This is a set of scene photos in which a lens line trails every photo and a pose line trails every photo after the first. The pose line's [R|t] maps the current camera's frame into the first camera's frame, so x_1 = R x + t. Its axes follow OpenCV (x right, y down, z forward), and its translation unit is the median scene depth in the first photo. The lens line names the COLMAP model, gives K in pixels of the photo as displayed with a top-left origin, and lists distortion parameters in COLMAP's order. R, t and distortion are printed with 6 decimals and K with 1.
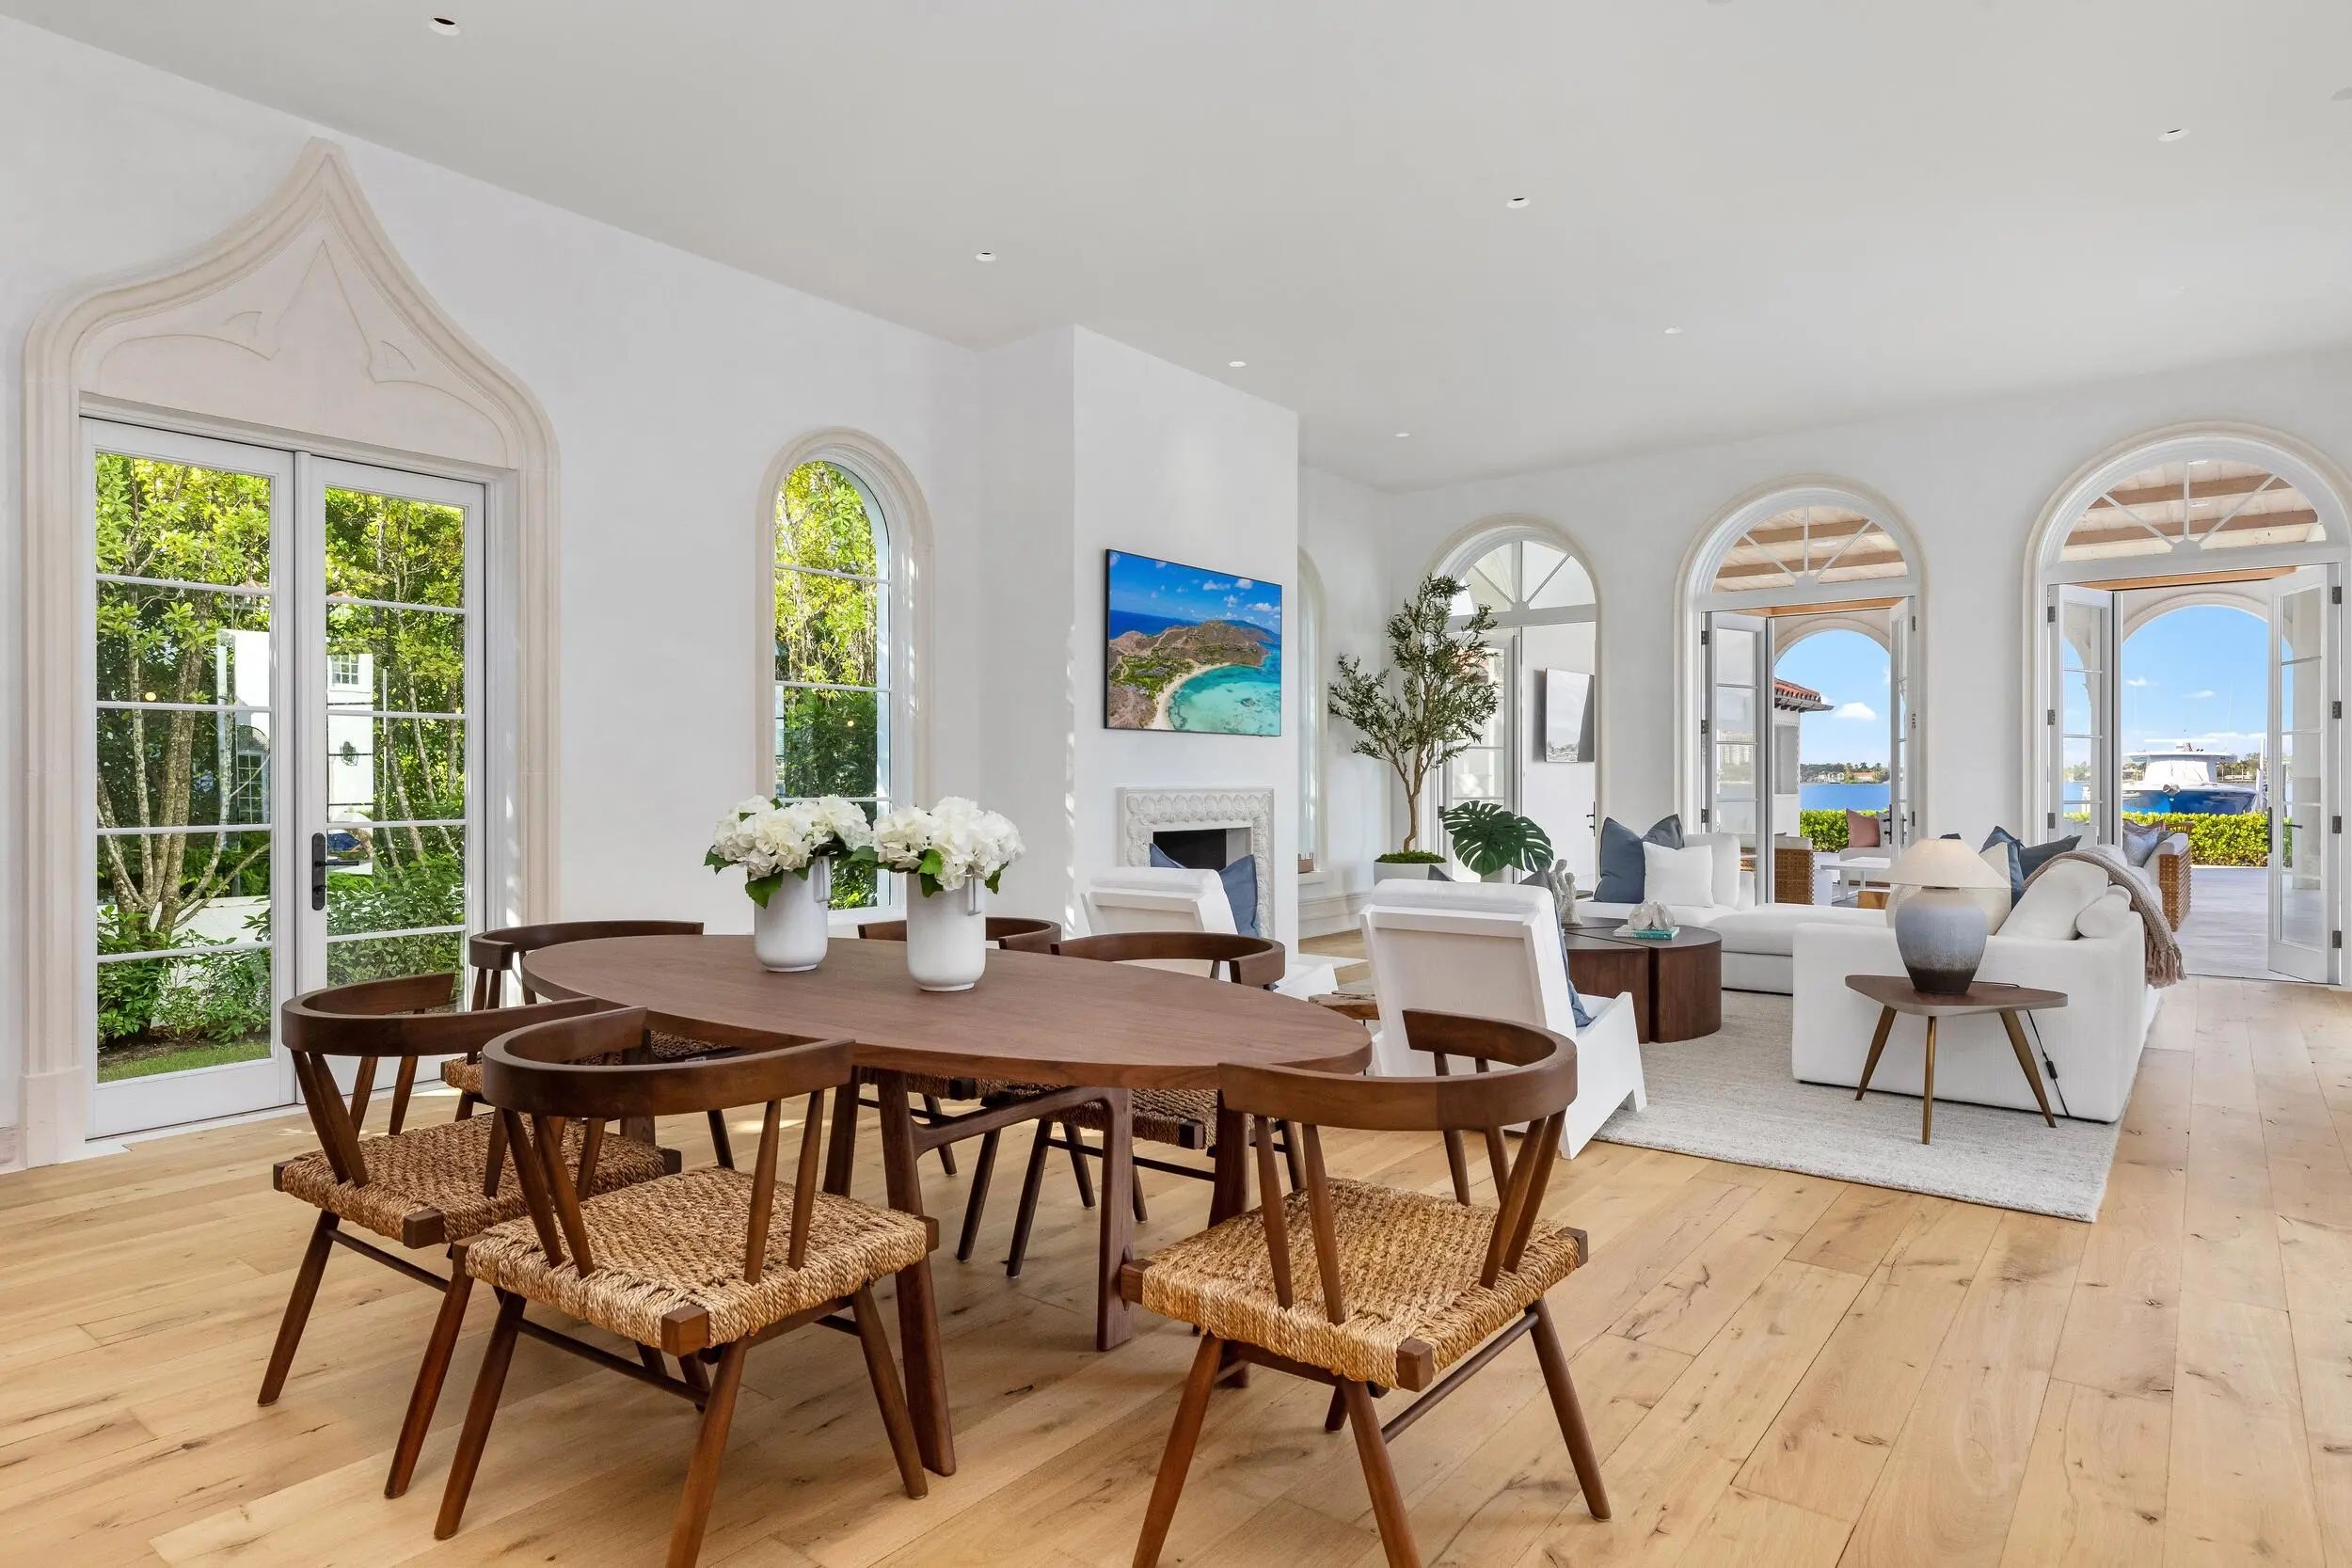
lens RADIAL K [[1345.5, 0, 1181.2], [0, 1345.5, 777.6], [0, 0, 1]] dist [0.005153, 0.000693]
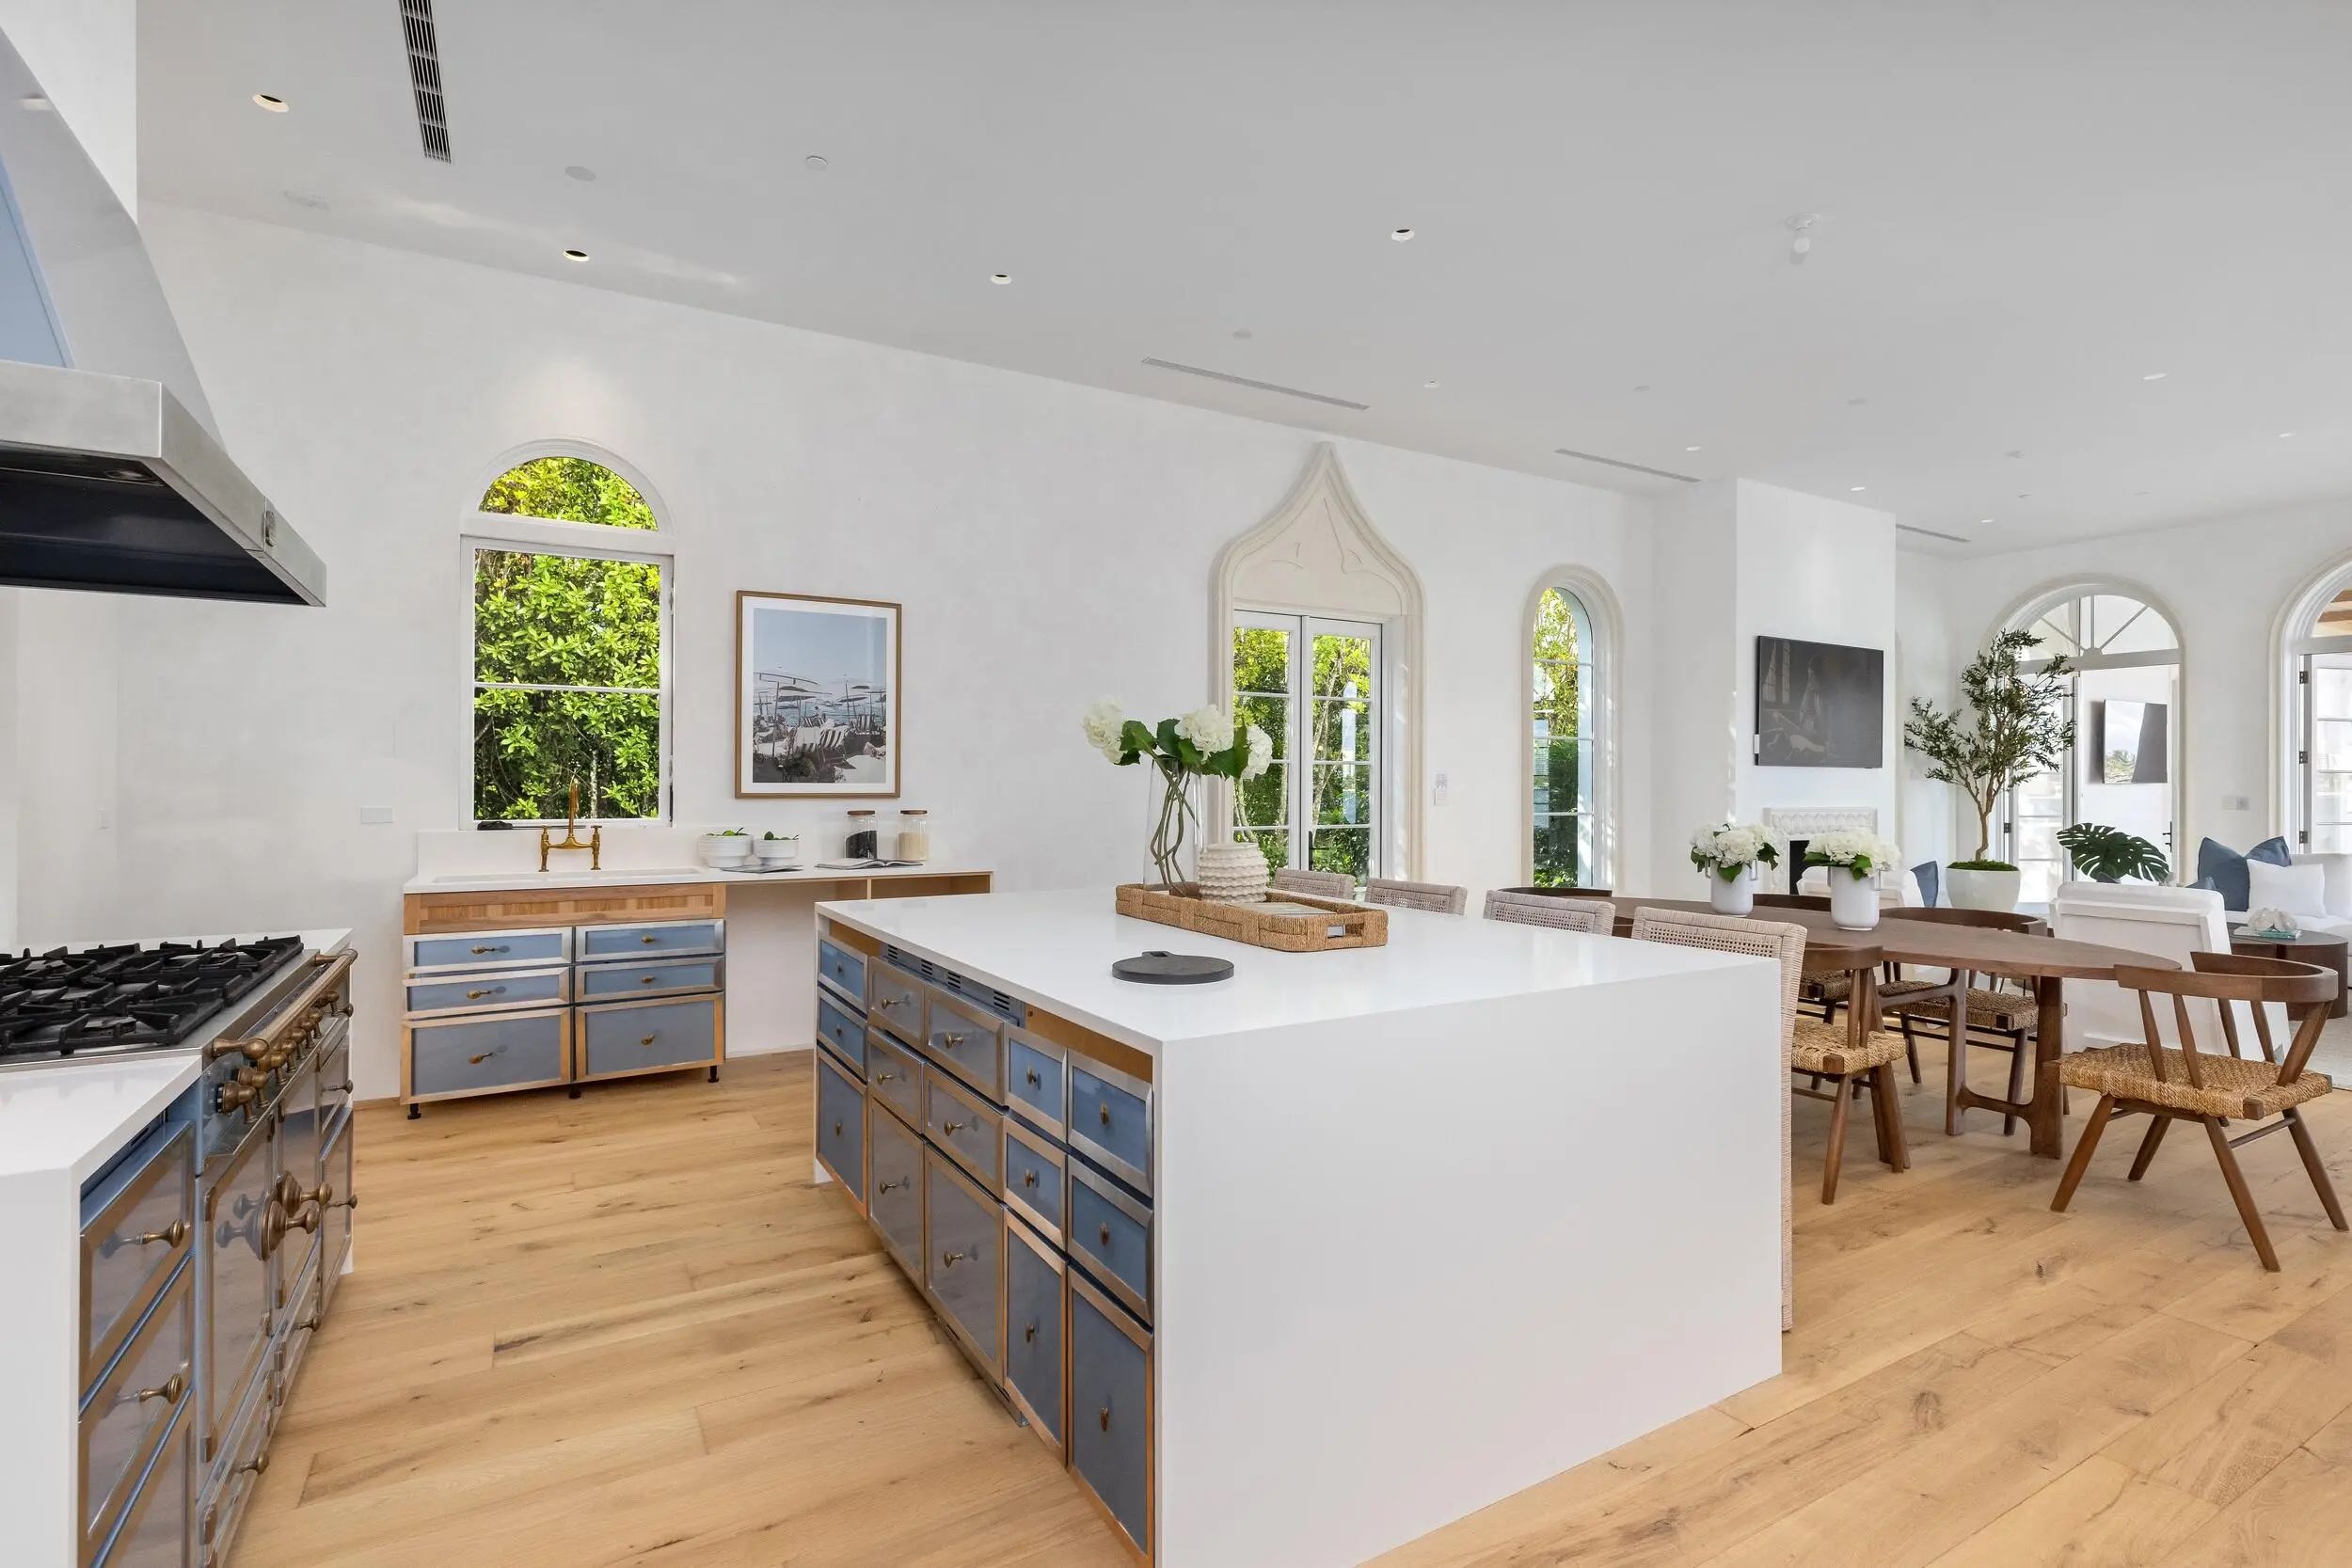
lens RADIAL K [[1132.5, 0, 1176.5], [0, 1132.5, 782.7], [0, 0, 1]] dist [-0.001673, 0.000527]
pose [[0.927207, 0.006364, -0.374494, -0.152009], [-0.006556, 0.999978, 0.000761, -0.013689], [0.374491, 0.001750, 0.927229, -0.264620]]
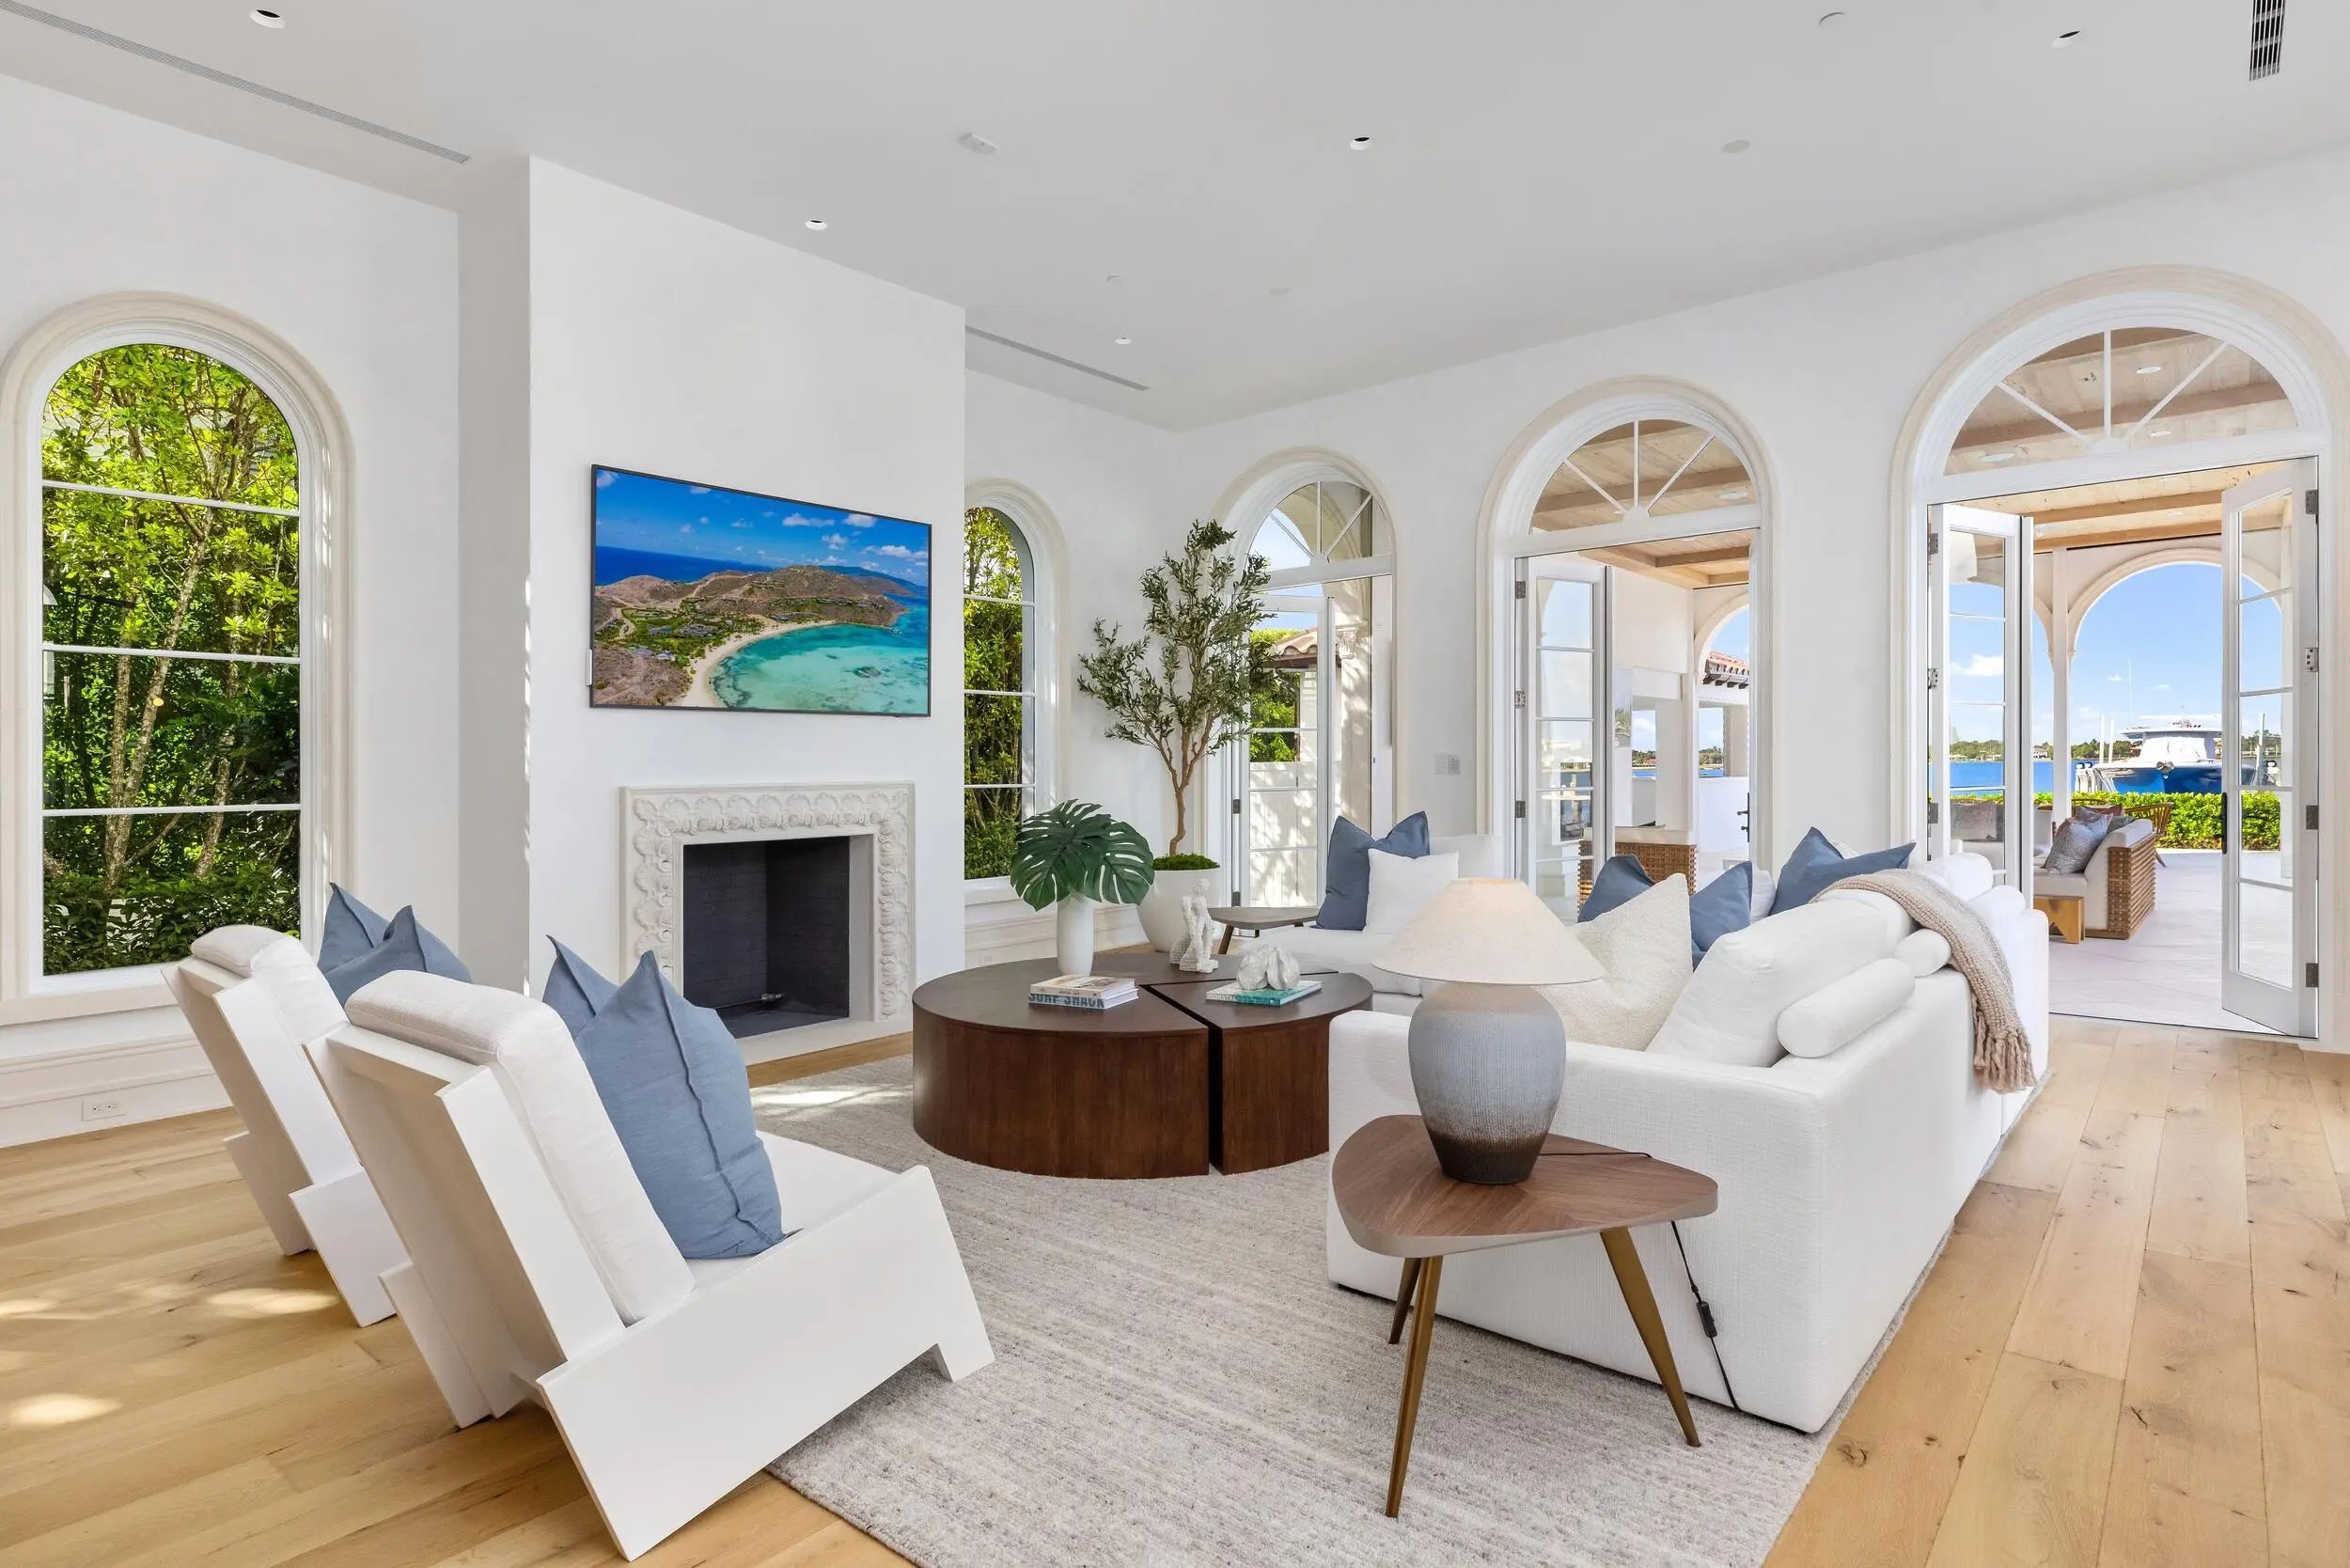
lens RADIAL K [[1266.2, 0, 1168.5], [0, 1266.2, 779.0], [0, 0, 1]] dist [0.000790, 0.000183]
pose [[0.999119, -0.011360, -0.040404, 0.252813], [0.011770, 0.999882, 0.009914, 0.000243], [0.040287, -0.010380, 0.999134, 0.277794]]
